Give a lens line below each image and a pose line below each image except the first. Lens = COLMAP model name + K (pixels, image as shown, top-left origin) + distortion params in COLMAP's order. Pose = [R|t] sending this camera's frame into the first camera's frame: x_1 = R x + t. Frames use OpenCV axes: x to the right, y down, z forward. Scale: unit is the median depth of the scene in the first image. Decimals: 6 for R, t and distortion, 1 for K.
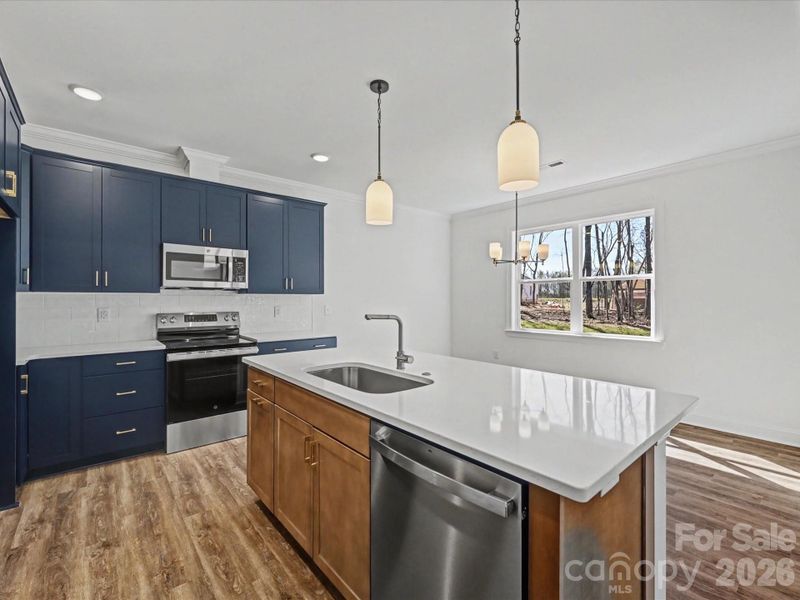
lens RADIAL K [[367.0, 0, 403.9], [0, 367.0, 296.0], [0, 0, 1]] dist [0.001256, 0.004488]
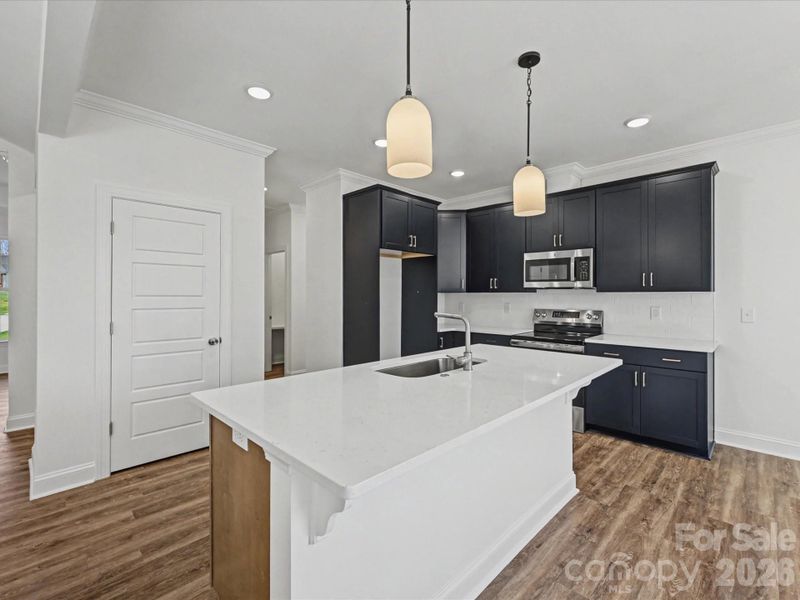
lens RADIAL K [[367.0, 0, 403.1], [0, 367.0, 297.0], [0, 0, 1]] dist [0.001256, 0.004488]
pose [[0.086862, 0.000622, -0.996220, 0.526658], [-0.000940, 0.999999, 0.000542, 0.006282], [0.996220, 0.000889, 0.086862, 0.426494]]
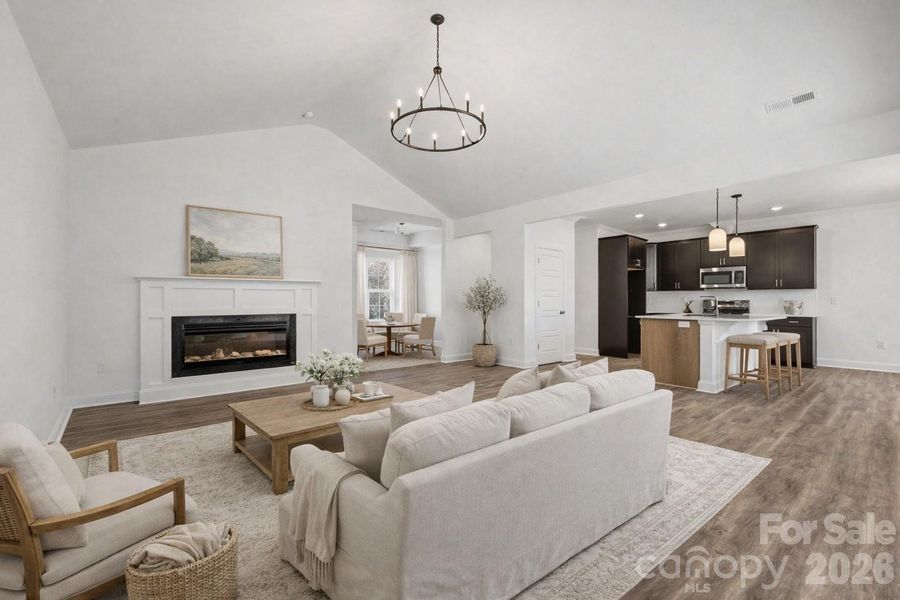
lens RADIAL K [[358.3, 0, 449.6], [0, 358.3, 300.8], [0, 0, 1]] dist [0.004334, 0.000246]
pose [[0.002621, 0.000784, -0.999996, 1.432382], [-0.002615, 0.999996, 0.000777, 0.053413], [0.999993, 0.002613, 0.002623, -0.512717]]
